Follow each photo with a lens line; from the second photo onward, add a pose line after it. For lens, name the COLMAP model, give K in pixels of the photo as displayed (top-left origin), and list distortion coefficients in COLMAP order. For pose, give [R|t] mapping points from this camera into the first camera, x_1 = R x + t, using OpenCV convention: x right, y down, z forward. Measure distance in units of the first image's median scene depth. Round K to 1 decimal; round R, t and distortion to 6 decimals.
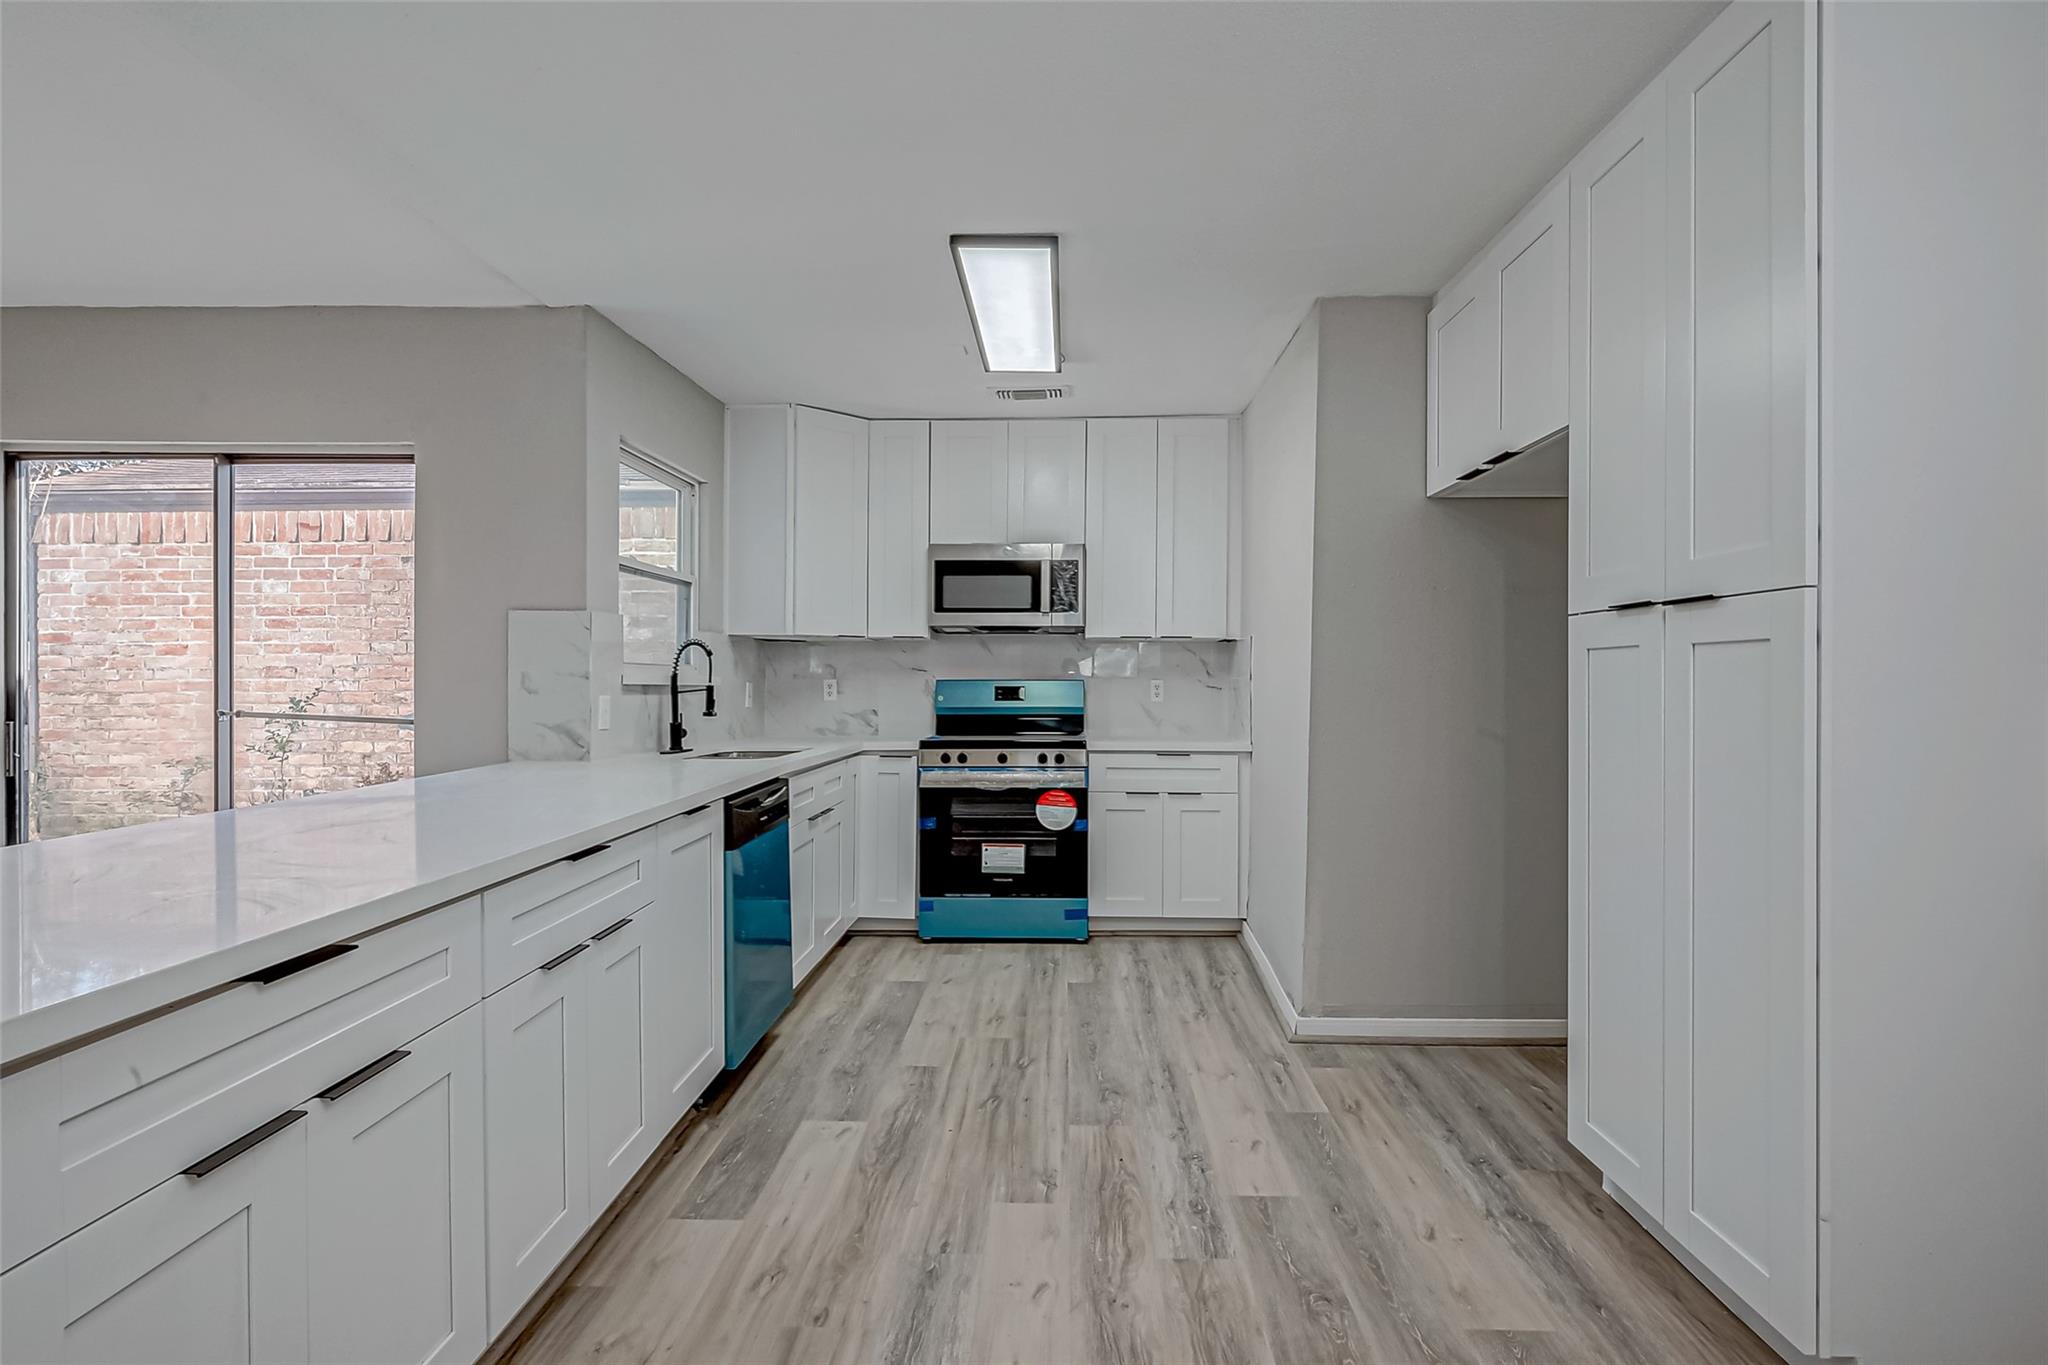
lens RADIAL K [[1015.0, 0, 1029.5], [0, 1015.0, 685.1], [0, 0, 1]] dist [0.001711, 0.000094]
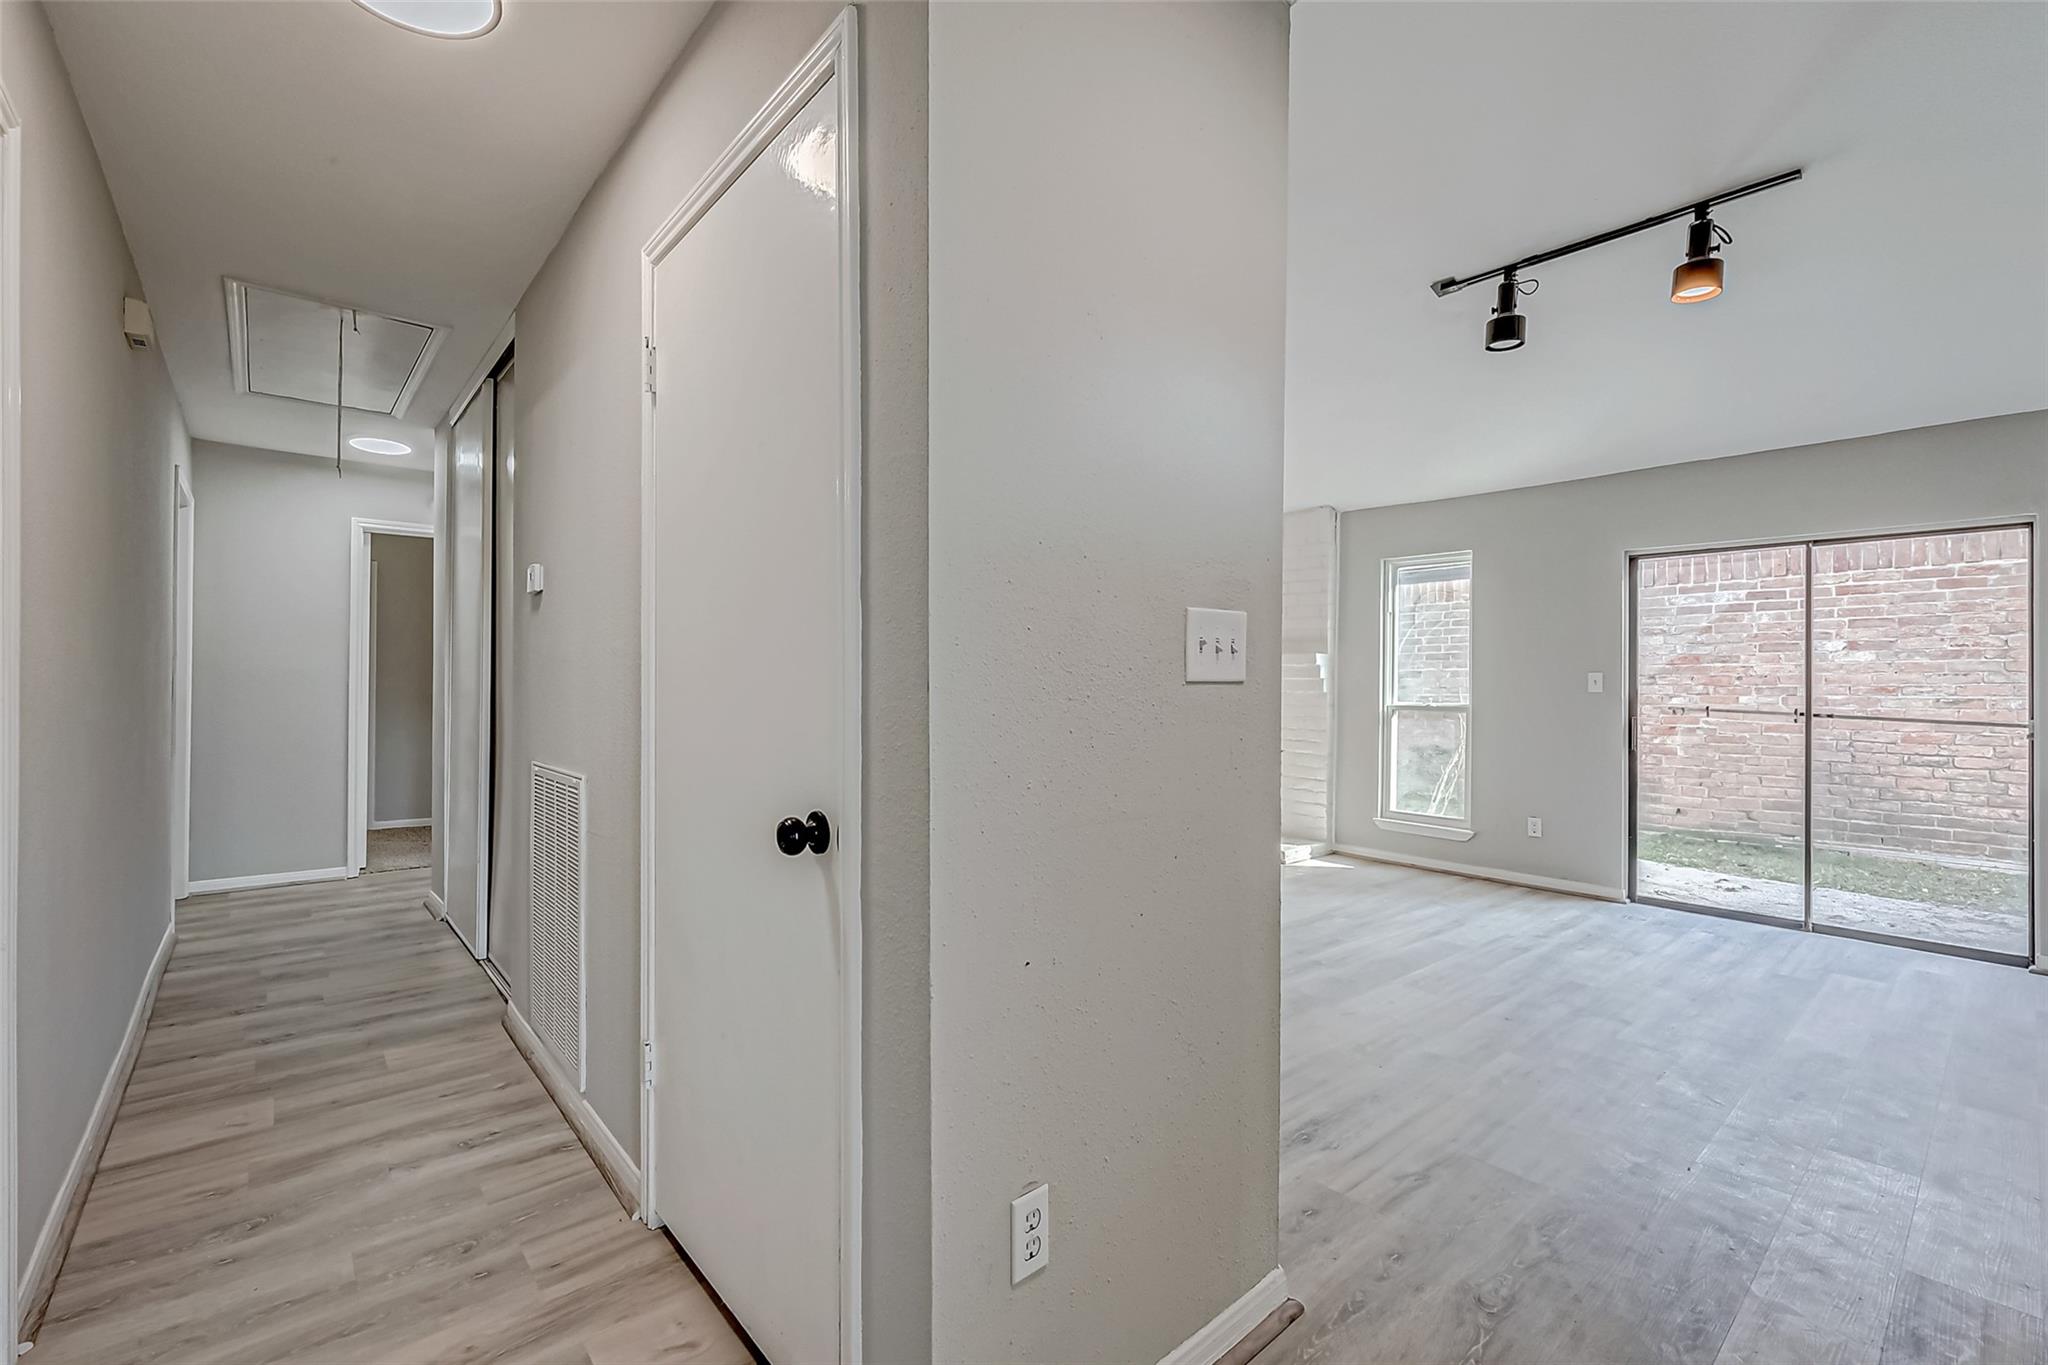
lens RADIAL K [[877.1, 0, 987.7], [0, 877.1, 686.9], [0, 0, 1]] dist [0.001540, 0.001429]
pose [[0.673181, 0.001552, -0.739476, -0.479825], [-0.015301, 0.999813, -0.011831, 0.014148], [0.739320, 0.019279, 0.673079, -0.546236]]
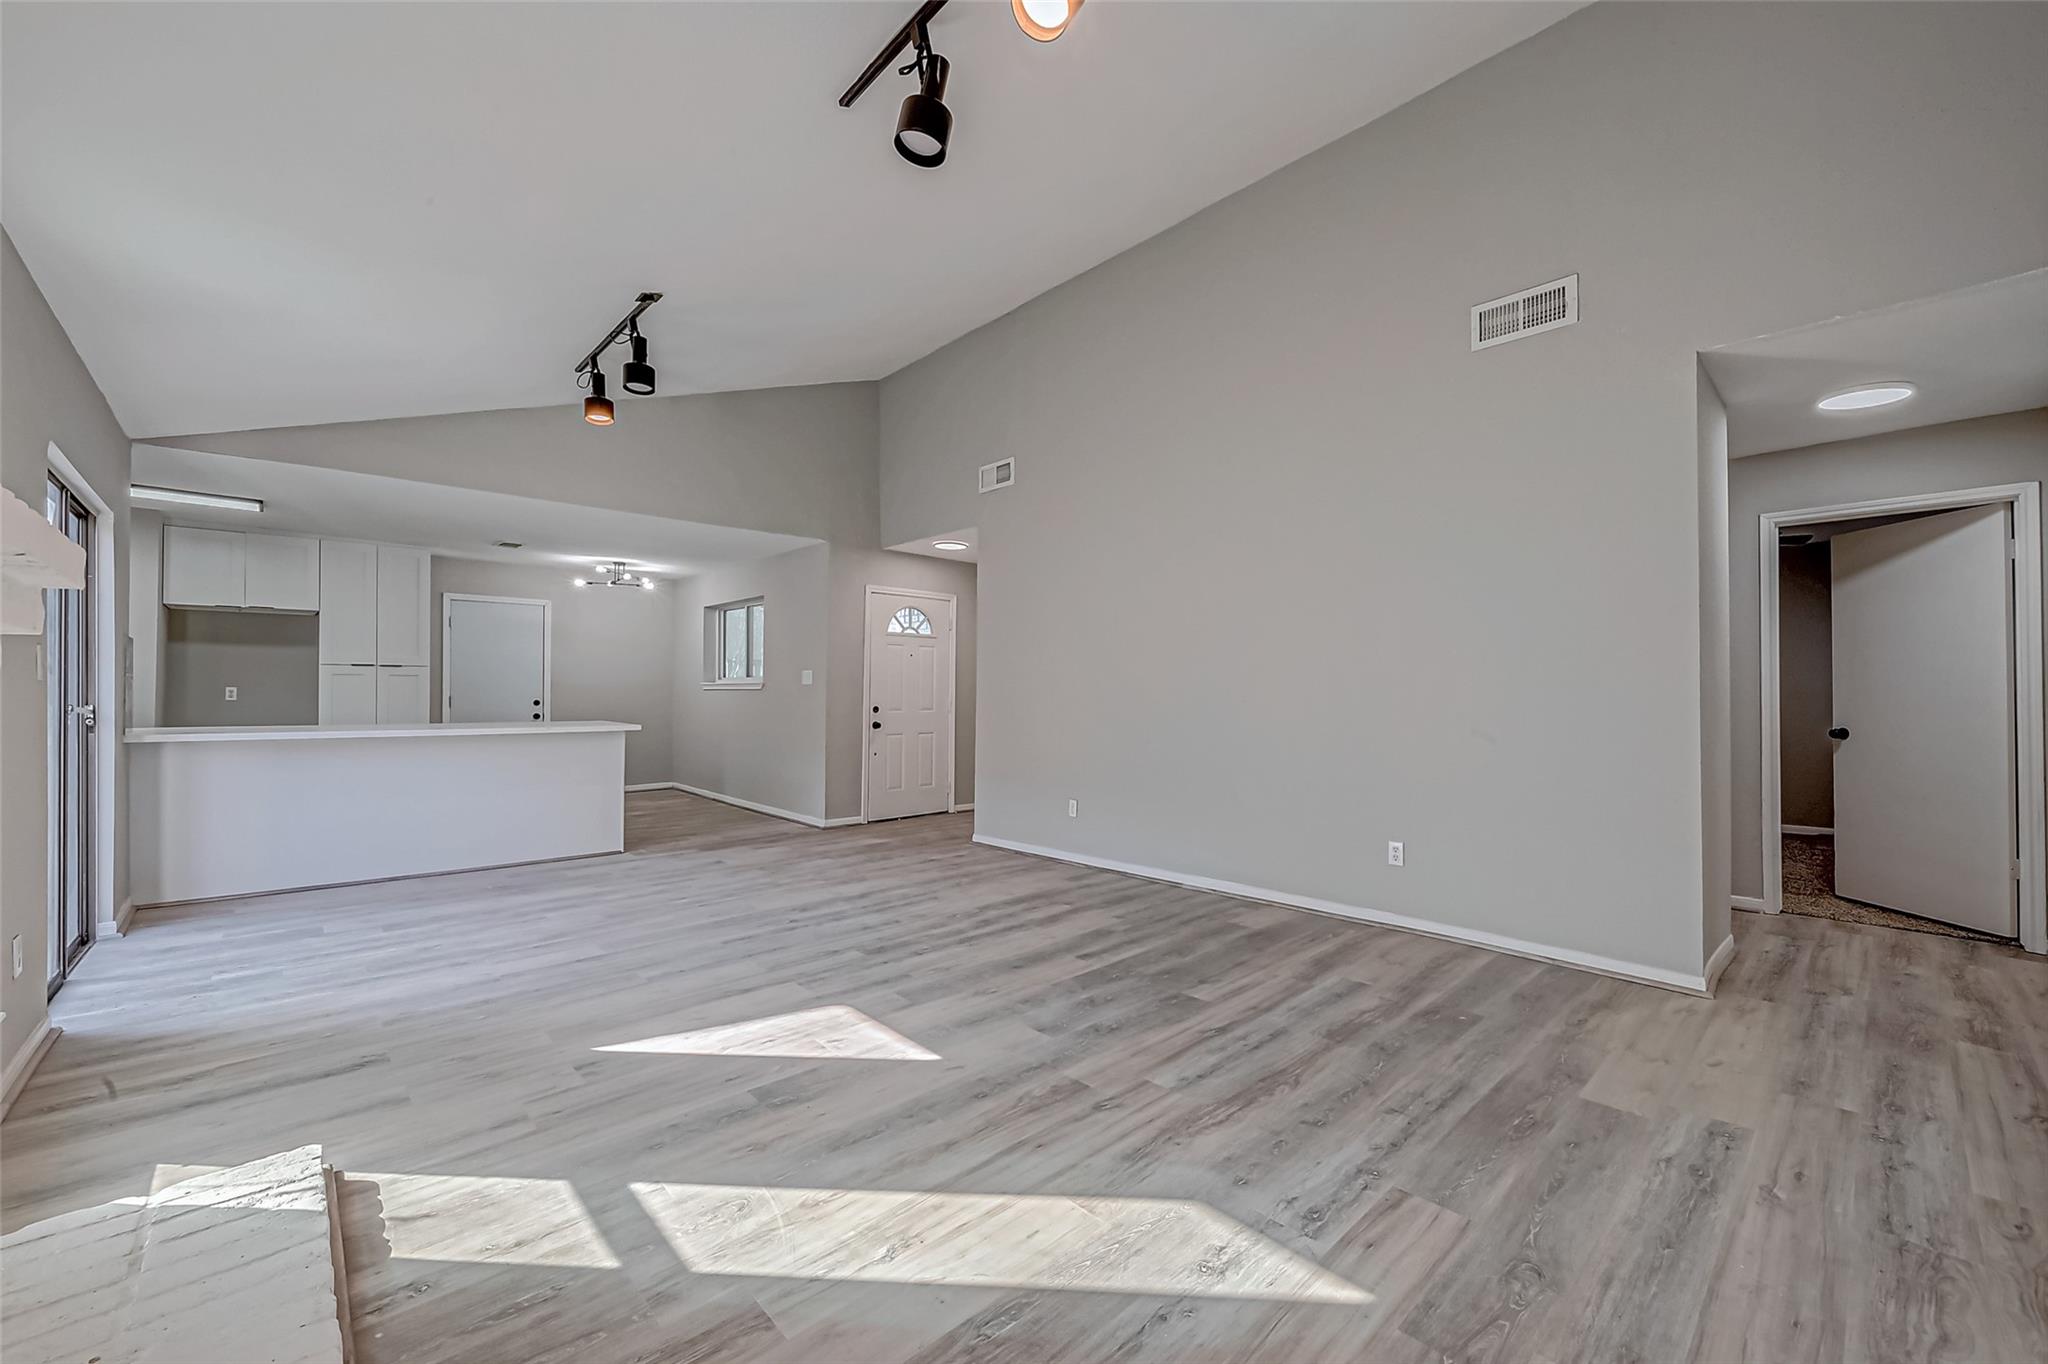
lens RADIAL K [[834.5, 0, 1032.7], [0, 834.5, 682.7], [0, 0, 1]] dist [-0.001912, -0.000033]
pose [[-0.705265, -0.001636, 0.708942, -1.653309], [-0.001305, 0.999999, 0.001010, -0.006118], [-0.708943, -0.000213, -0.705266, 0.633777]]
